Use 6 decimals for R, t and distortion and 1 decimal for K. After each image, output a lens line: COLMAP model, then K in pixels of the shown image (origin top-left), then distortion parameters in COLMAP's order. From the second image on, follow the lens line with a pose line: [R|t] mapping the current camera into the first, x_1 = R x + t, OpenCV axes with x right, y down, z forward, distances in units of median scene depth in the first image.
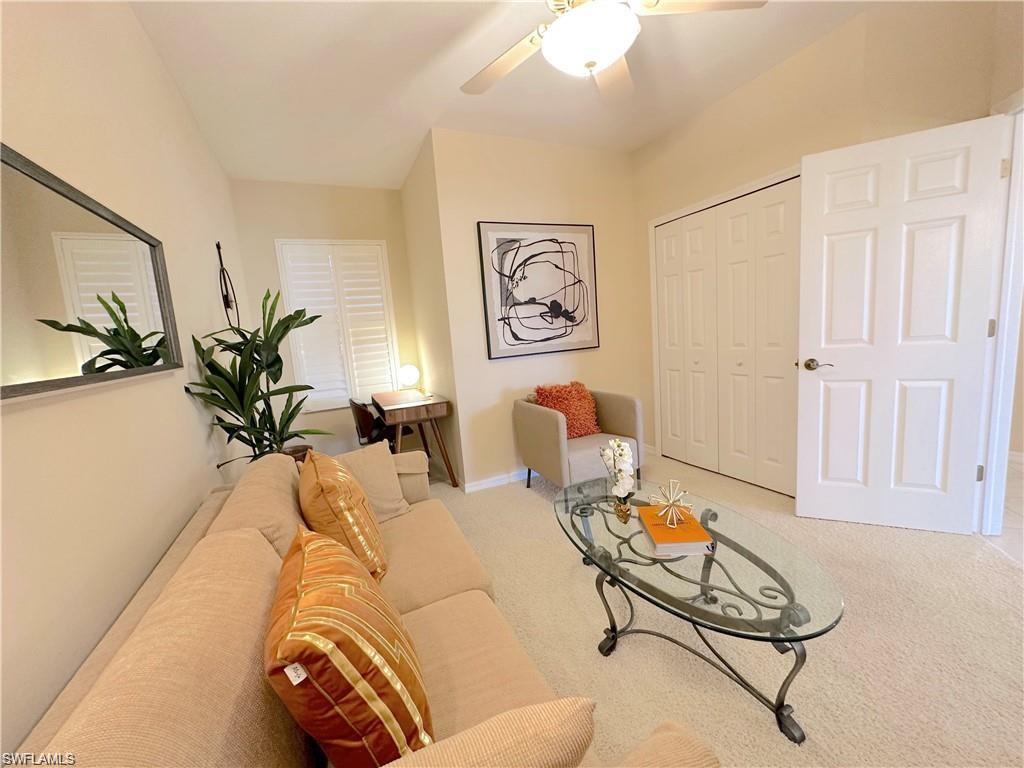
lens RADIAL K [[410.7, 0, 513.1], [0, 410.7, 385.8], [0, 0, 1]] dist [-0.001967, 0.000263]
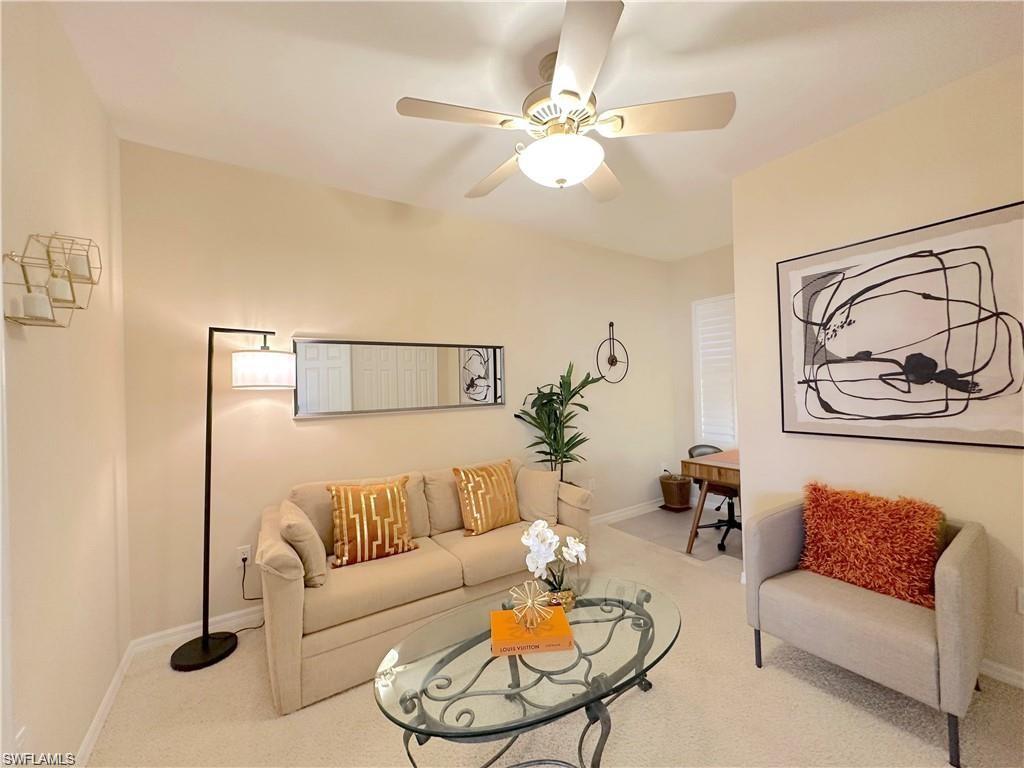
lens RADIAL K [[410.7, 0, 510.1], [0, 410.7, 385.6], [0, 0, 1]] dist [-0.001967, 0.000263]
pose [[0.143448, 0.071917, -0.987041, 0.620391], [-0.119211, 0.991350, 0.054906, -0.130272], [0.982452, 0.109790, 0.150781, 0.356840]]
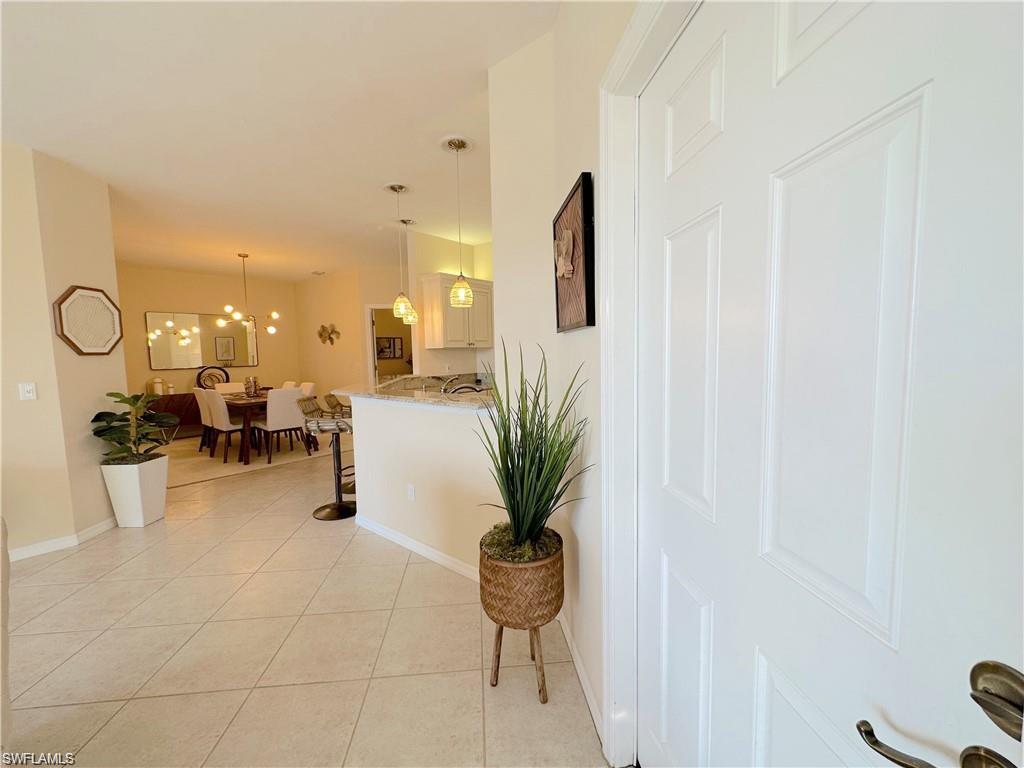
lens RADIAL K [[410.7, 0, 510.2], [0, 410.7, 385.5], [0, 0, 1]] dist [-0.001967, 0.000263]
pose [[0.429879, 0.141328, -0.891757, 2.714320], [-0.132909, 0.986819, 0.092324, -0.209108], [0.893050, 0.078834, 0.442997, -0.120156]]
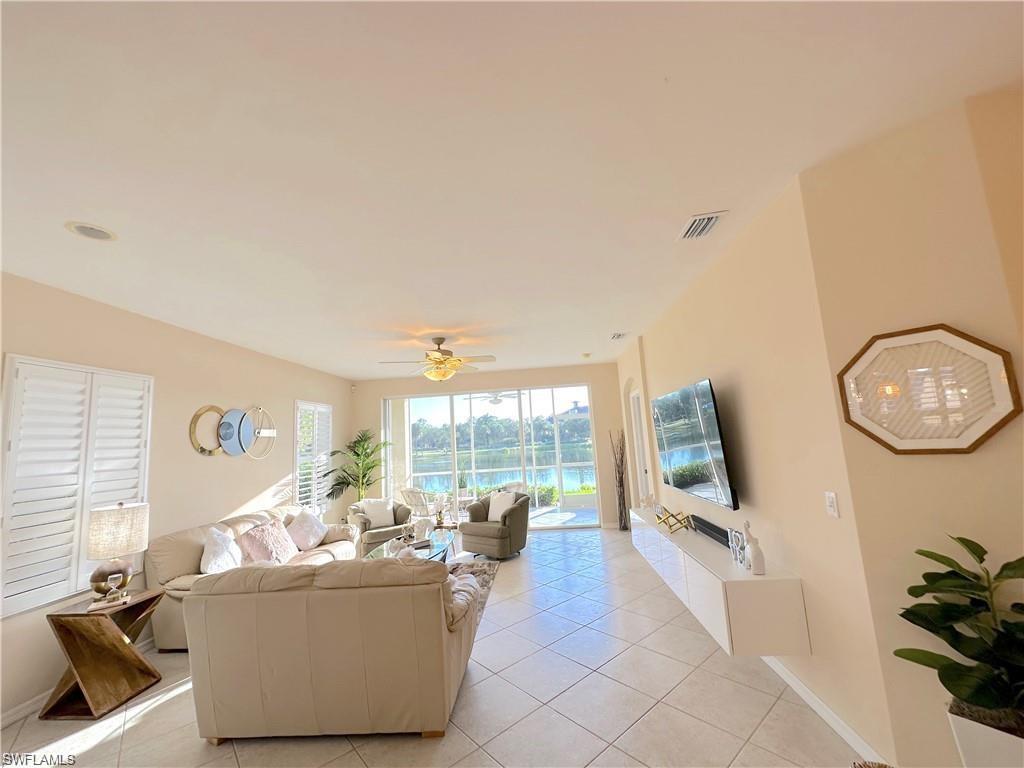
lens RADIAL K [[410.7, 0, 512.0], [0, 410.7, 384.1], [0, 0, 1]] dist [-0.001967, 0.000263]
pose [[-0.864719, 0.193804, 0.463359, 1.657912], [0.190625, 0.980164, -0.054221, -0.215064], [-0.464676, 0.041442, -0.884510, 0.100619]]
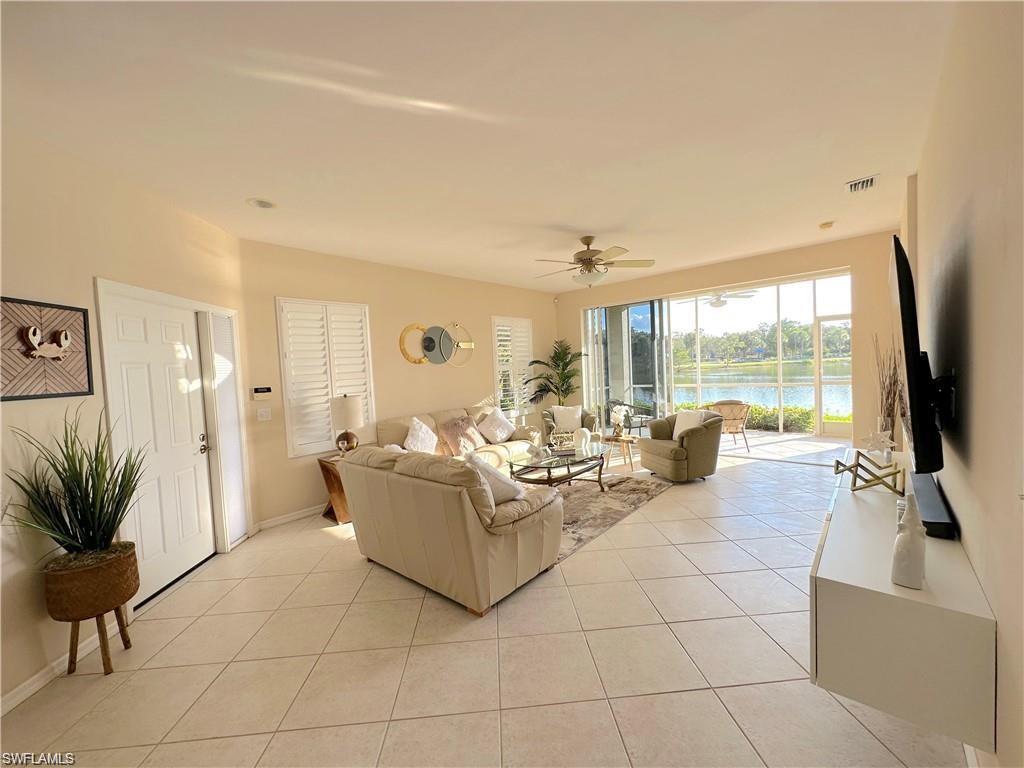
lens RADIAL K [[410.7, 0, 510.9], [0, 410.7, 385.5], [0, 0, 1]] dist [-0.001967, 0.000263]
pose [[-0.391583, 0.054714, 0.918515, 1.457503], [0.202621, 0.978855, 0.028074, -0.131073], [-0.897557, 0.197104, -0.394389, -0.243103]]
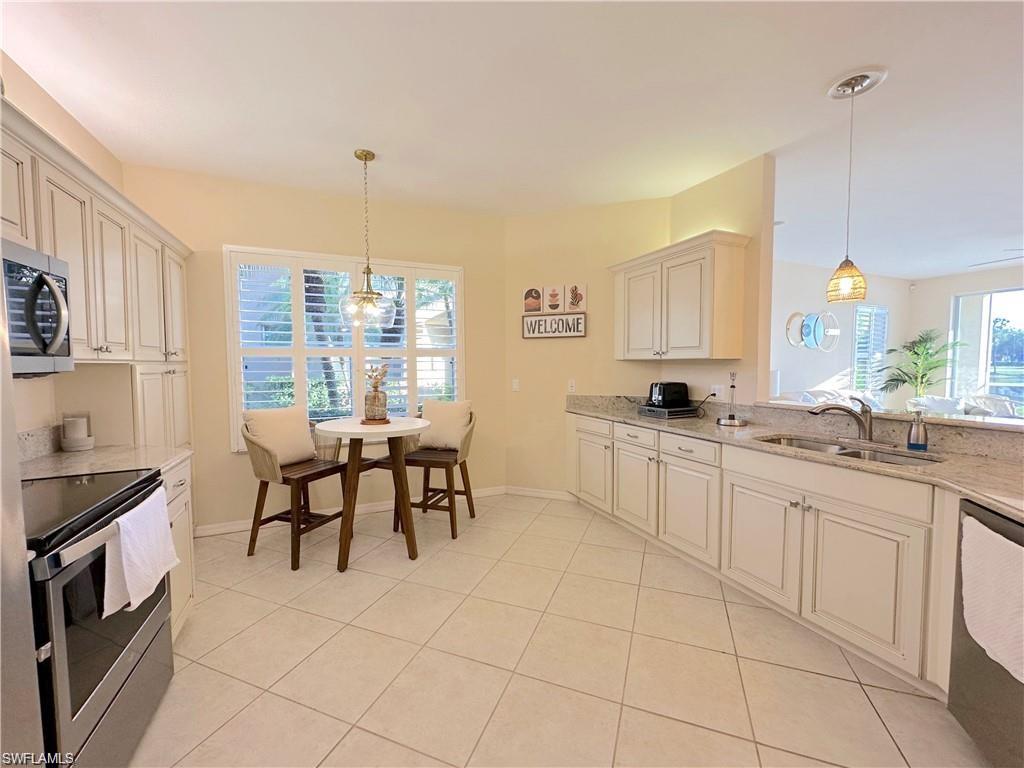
lens RADIAL K [[410.7, 0, 516.9], [0, 410.7, 386.0], [0, 0, 1]] dist [-0.001967, 0.000263]
pose [[0.012591, 0.019141, 0.999738, 1.233873], [0.138994, 0.990077, -0.020707, -0.208160], [-0.990213, 0.139219, 0.009805, 0.676875]]
